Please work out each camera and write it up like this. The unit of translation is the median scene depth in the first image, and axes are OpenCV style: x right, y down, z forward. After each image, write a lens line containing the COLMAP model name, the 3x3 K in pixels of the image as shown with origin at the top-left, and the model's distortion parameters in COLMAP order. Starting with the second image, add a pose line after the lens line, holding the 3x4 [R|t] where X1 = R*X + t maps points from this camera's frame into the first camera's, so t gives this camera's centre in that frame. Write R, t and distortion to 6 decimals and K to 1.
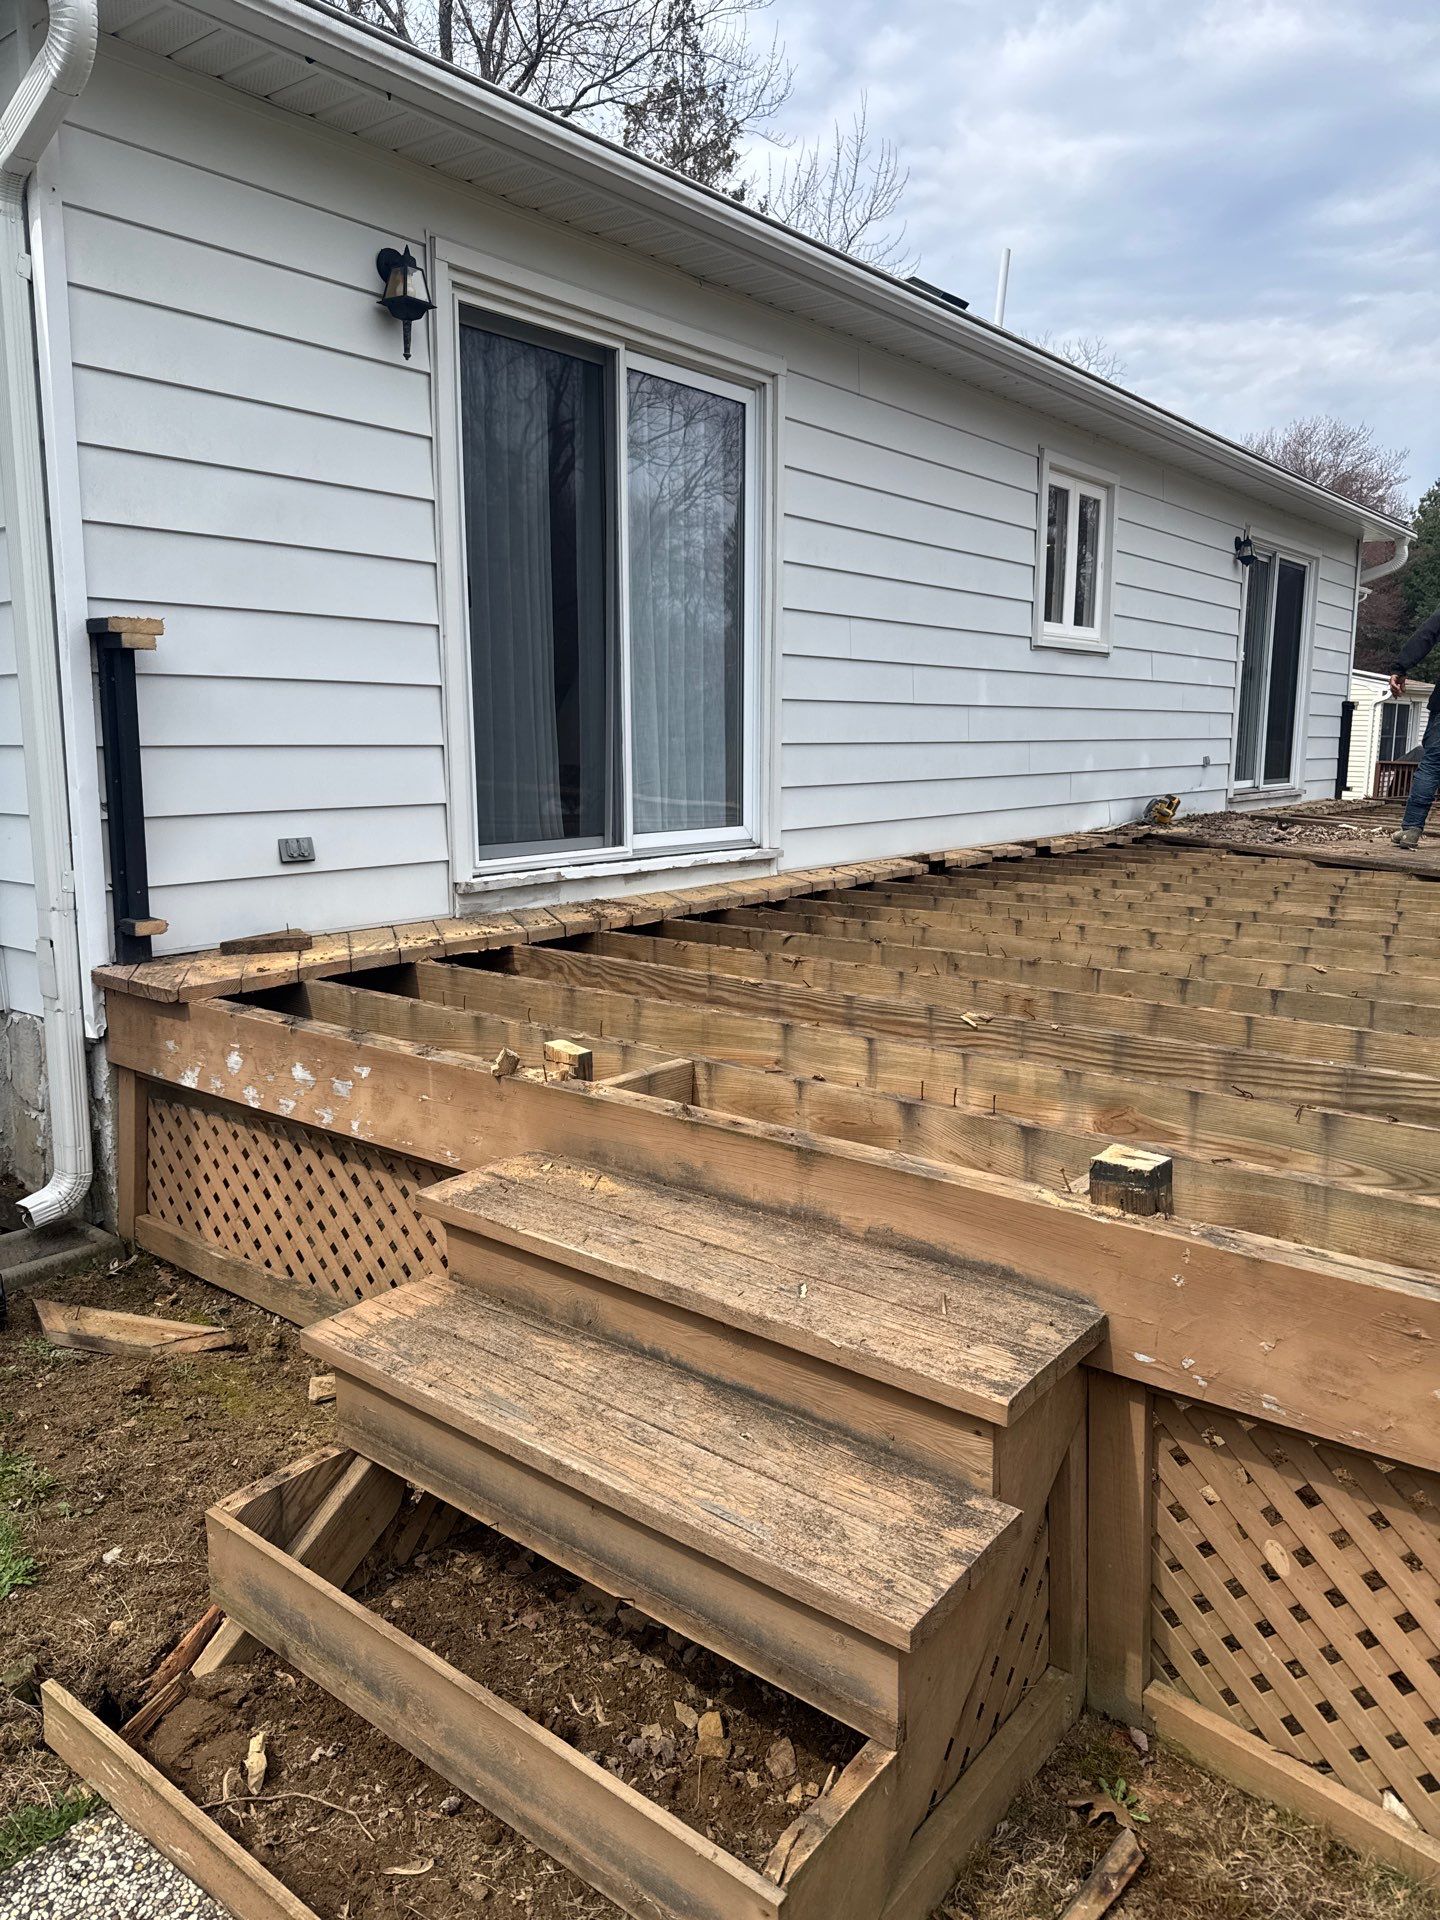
lens RADIAL K [[1339.3, 0, 720.0], [0, 1339.3, 960.0], [0, 0, 1]] dist [0.028335, -0.032611]
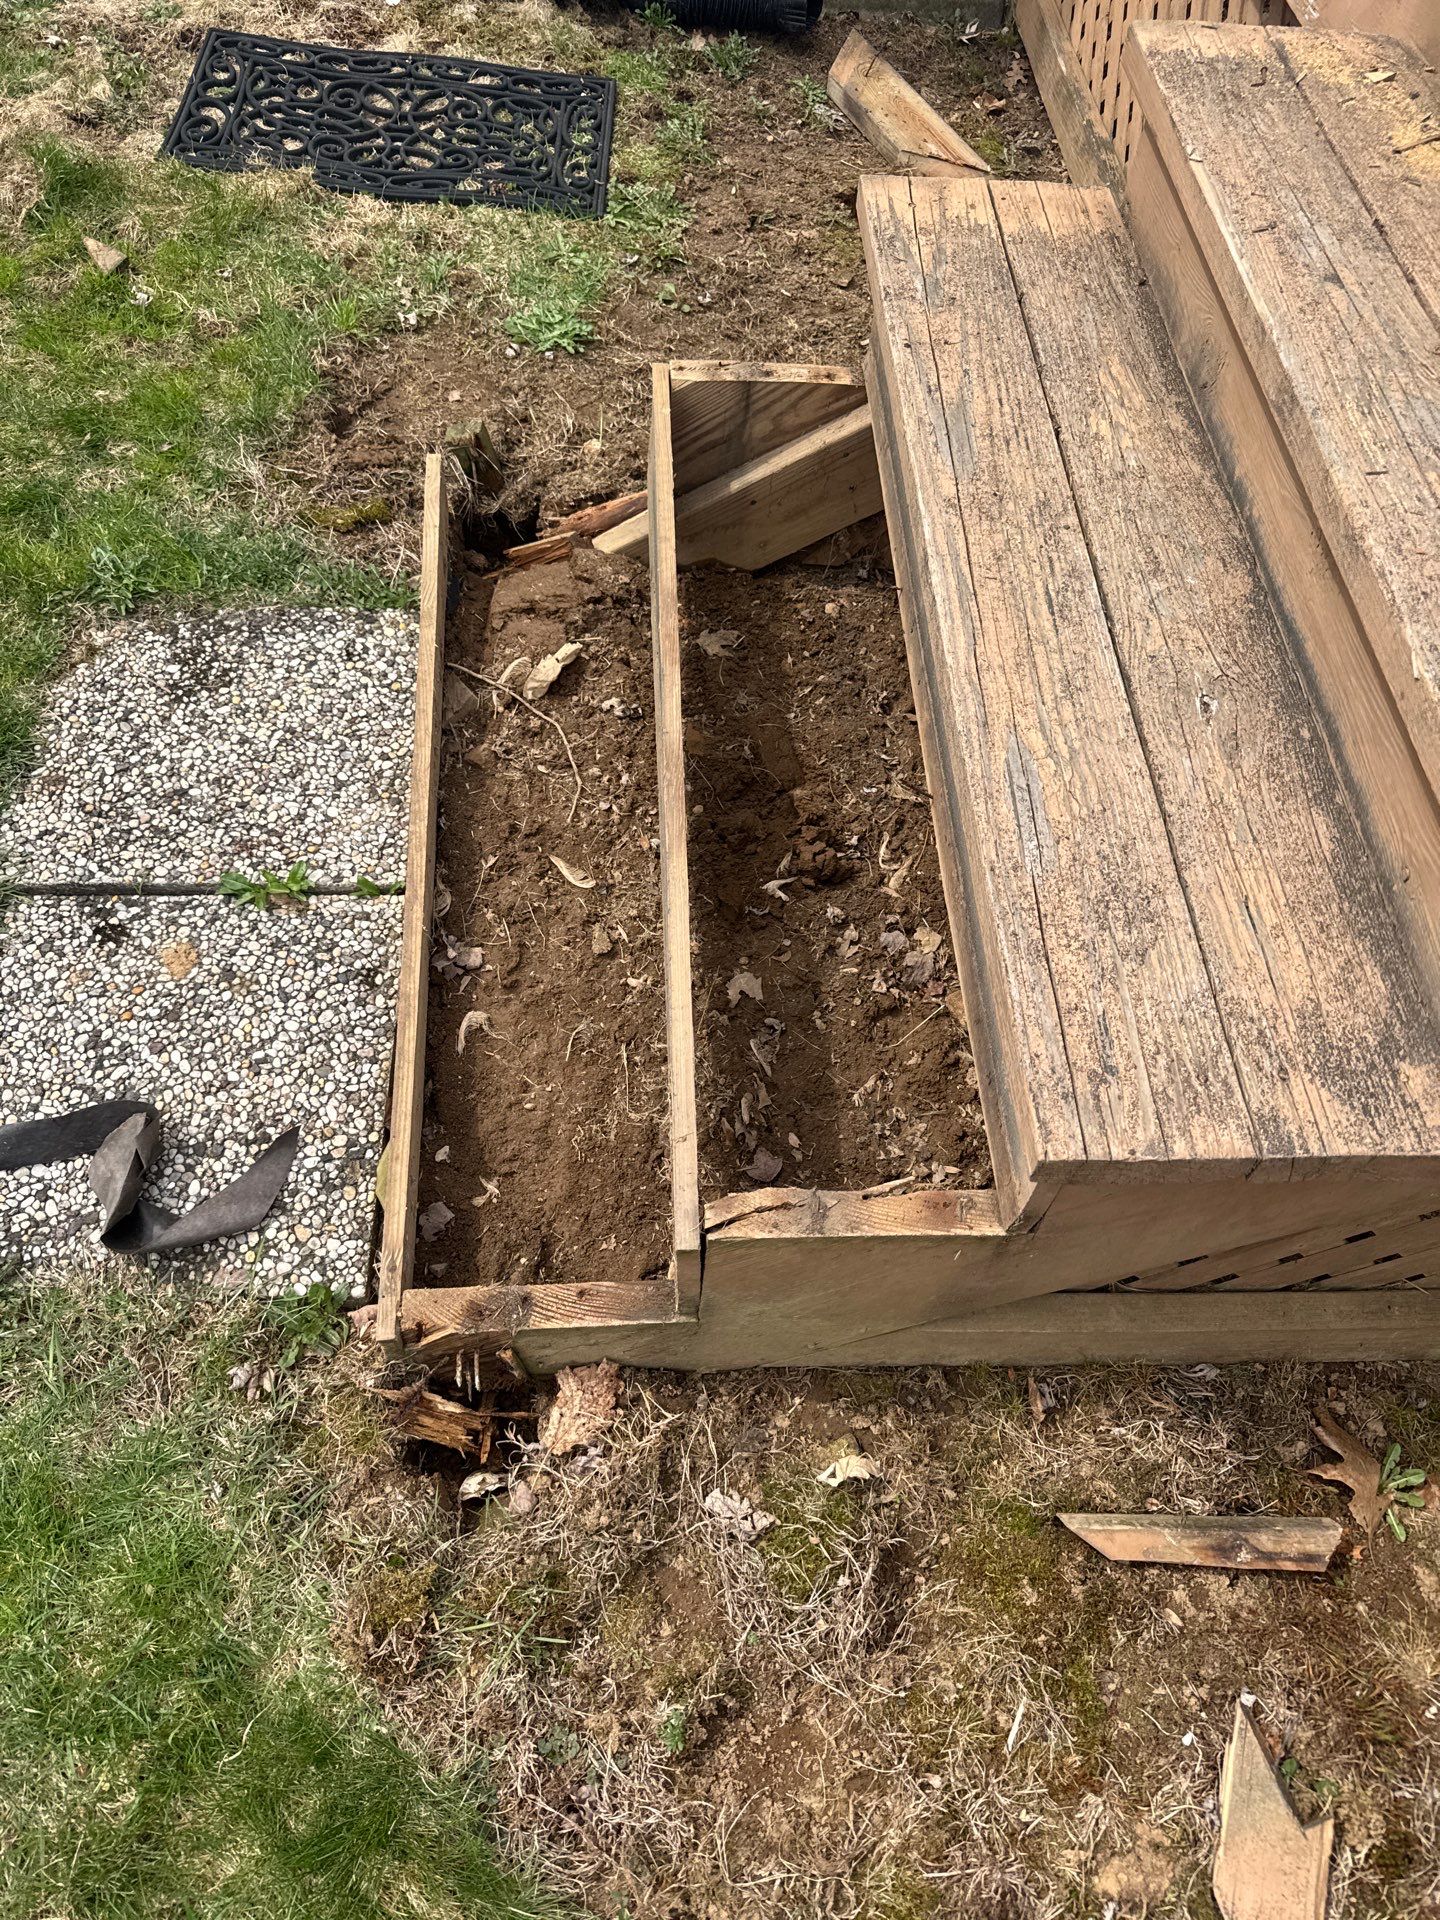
lens RADIAL K [[1348.5, 0, 720.0], [0, 1348.5, 960.0], [0, 0, 1]] dist [0.178359, -0.334721]
pose [[0.656691, 0.653947, -0.375648, 0.083139], [-0.219743, 0.642405, 0.734186, 0.025580], [0.721436, -0.399587, 0.565561, 0.244818]]
